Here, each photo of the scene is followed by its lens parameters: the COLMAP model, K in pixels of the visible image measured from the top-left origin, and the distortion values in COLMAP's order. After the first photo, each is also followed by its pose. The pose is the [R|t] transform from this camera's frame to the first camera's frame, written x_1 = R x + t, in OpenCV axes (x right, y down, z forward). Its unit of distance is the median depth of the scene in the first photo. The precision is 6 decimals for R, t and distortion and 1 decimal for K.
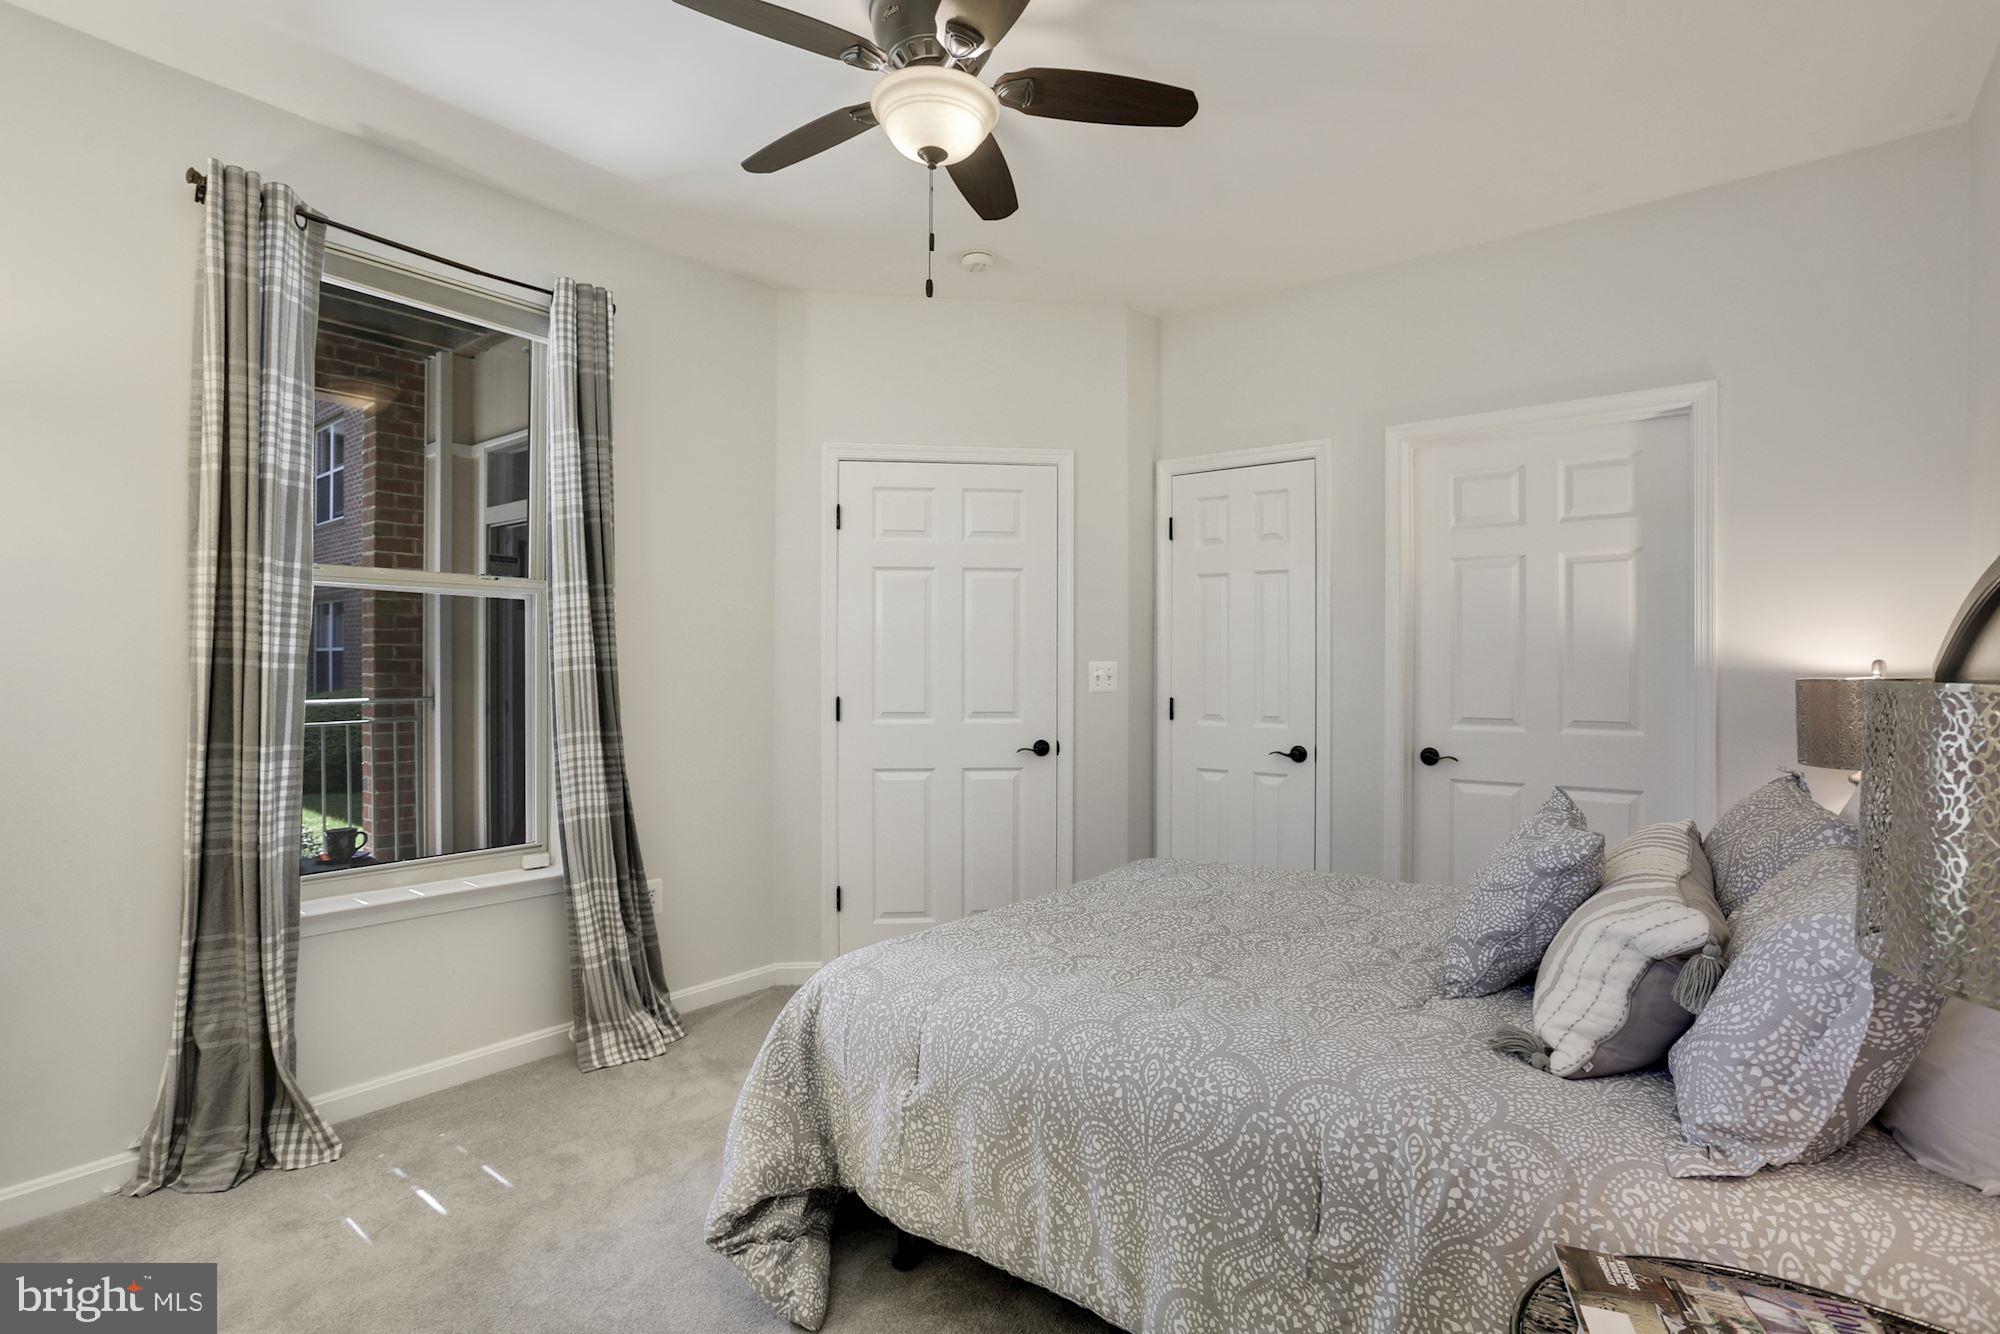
lens RADIAL K [[955.3, 0, 996.0], [0, 955.3, 667.9], [0, 0, 1]] dist [-0.037494, -0.000213]
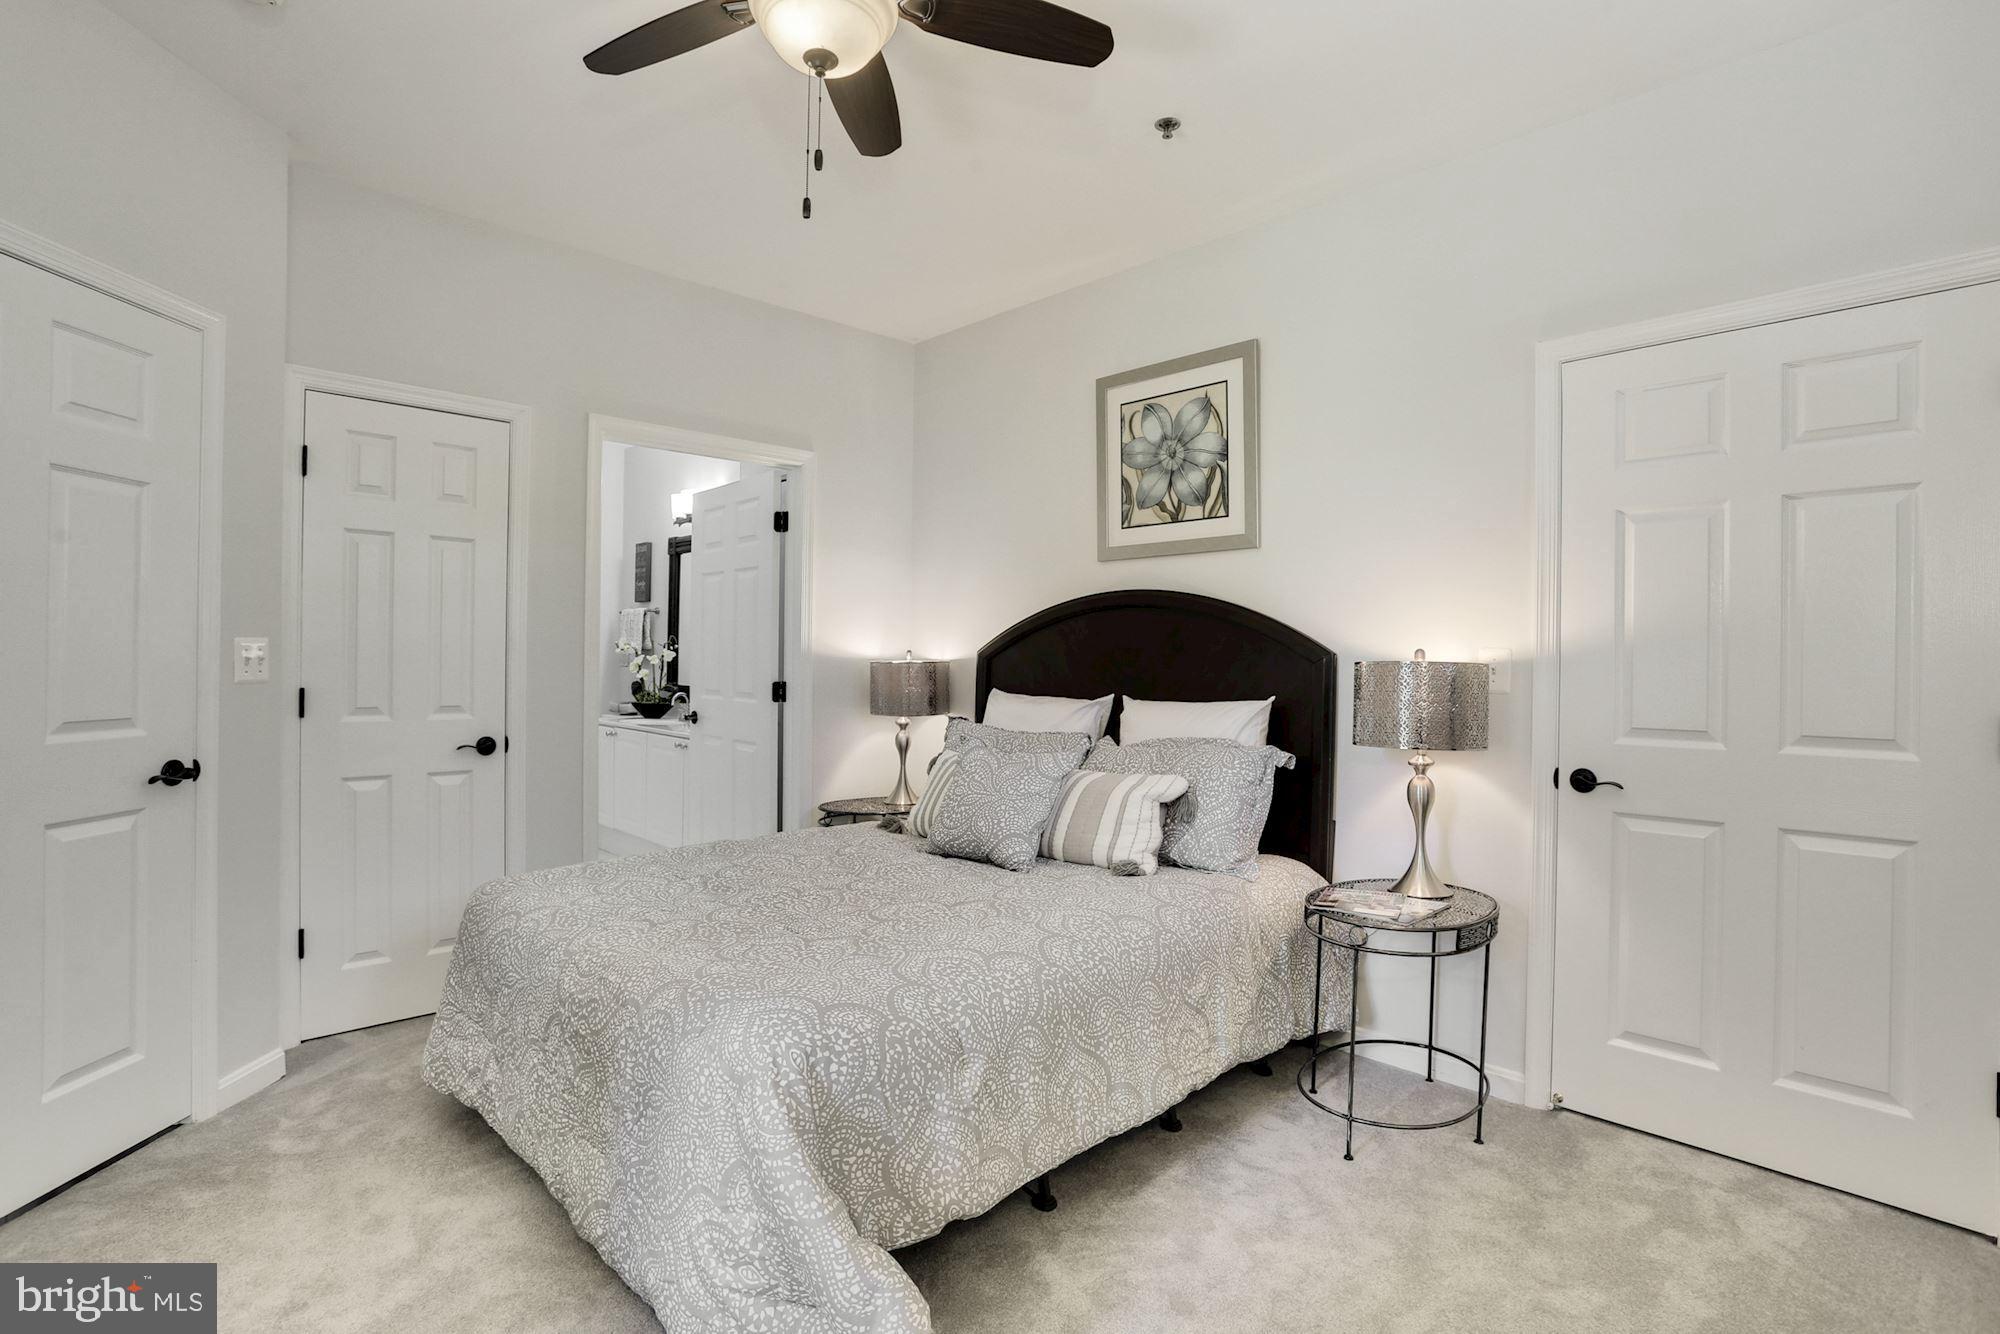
lens RADIAL K [[955.3, 0, 996.0], [0, 955.3, 667.9], [0, 0, 1]] dist [-0.037494, -0.000213]
pose [[0.152958, -0.007531, 0.988204, -0.484553], [-0.017491, 0.999794, 0.010326, -0.001159], [-0.988078, -0.018864, 0.152795, 0.383229]]
